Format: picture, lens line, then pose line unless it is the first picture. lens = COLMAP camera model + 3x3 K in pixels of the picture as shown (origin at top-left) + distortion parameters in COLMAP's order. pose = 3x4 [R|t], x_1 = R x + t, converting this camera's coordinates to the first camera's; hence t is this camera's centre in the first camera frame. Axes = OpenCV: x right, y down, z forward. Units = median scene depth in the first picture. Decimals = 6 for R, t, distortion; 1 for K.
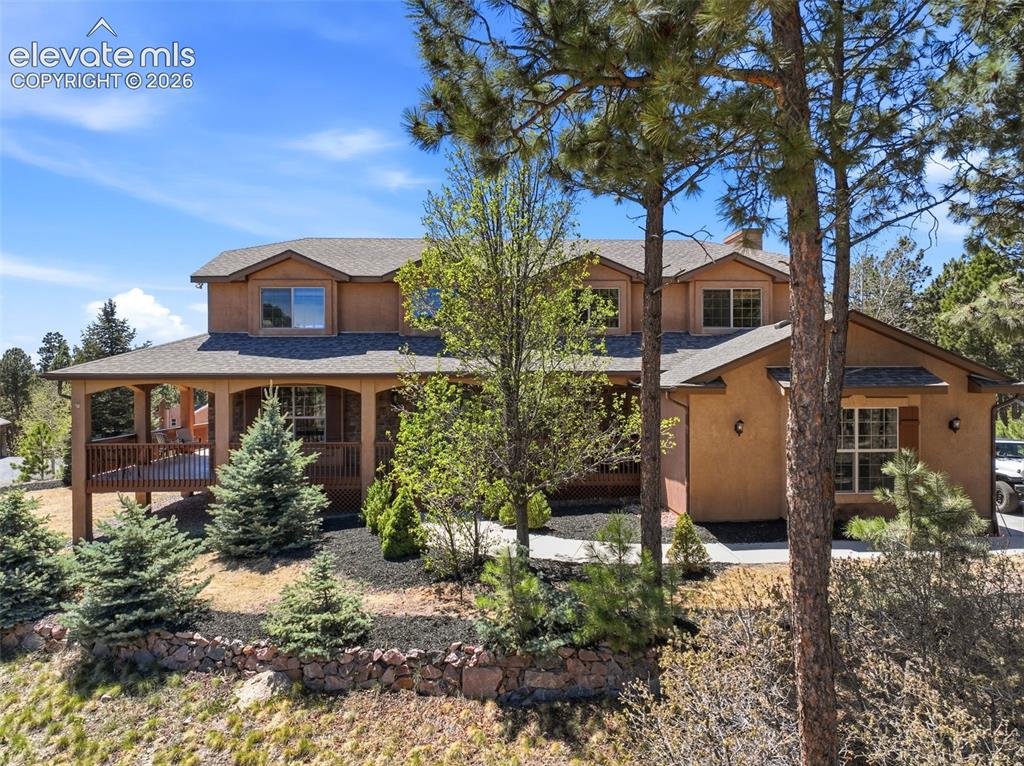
lens RADIAL K [[716.5, 0, 512.0], [0, 716.5, 383.0], [0, 0, 1]] dist [0.001983, 0.005229]
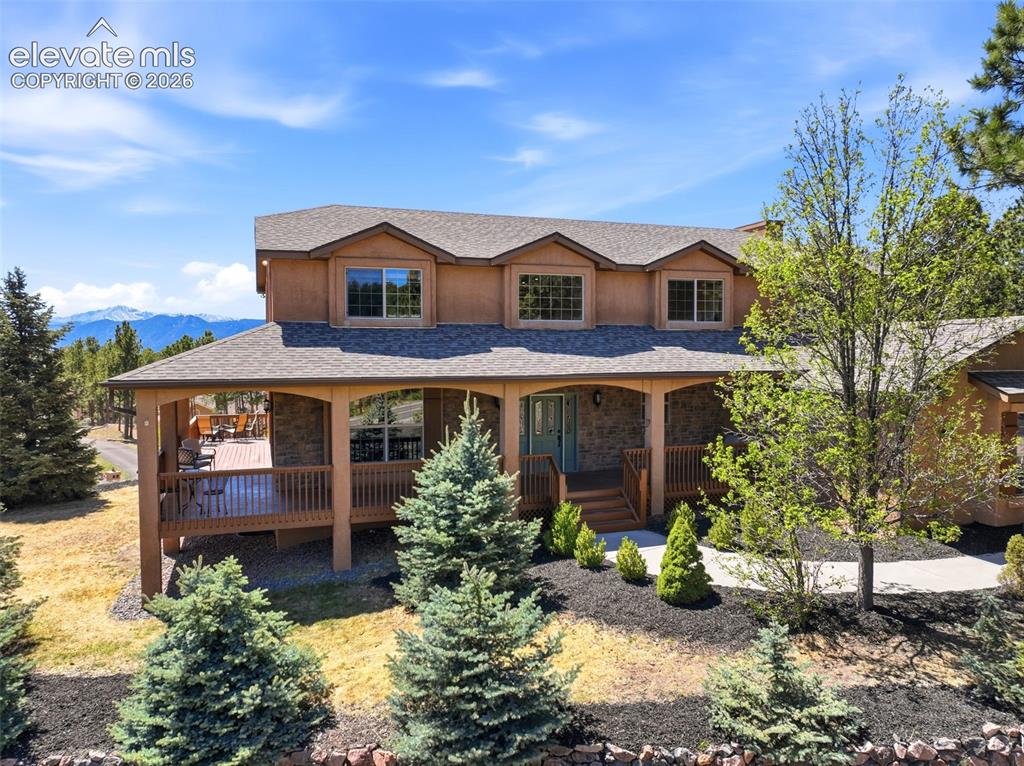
lens RADIAL K [[716.5, 0, 512.0], [0, 716.5, 383.0], [0, 0, 1]] dist [0.001983, 0.005229]
pose [[0.962196, -0.004391, 0.272322, -0.408714], [-0.003827, 0.999553, 0.029638, -0.028042], [-0.272331, -0.029560, 0.961749, 0.174839]]
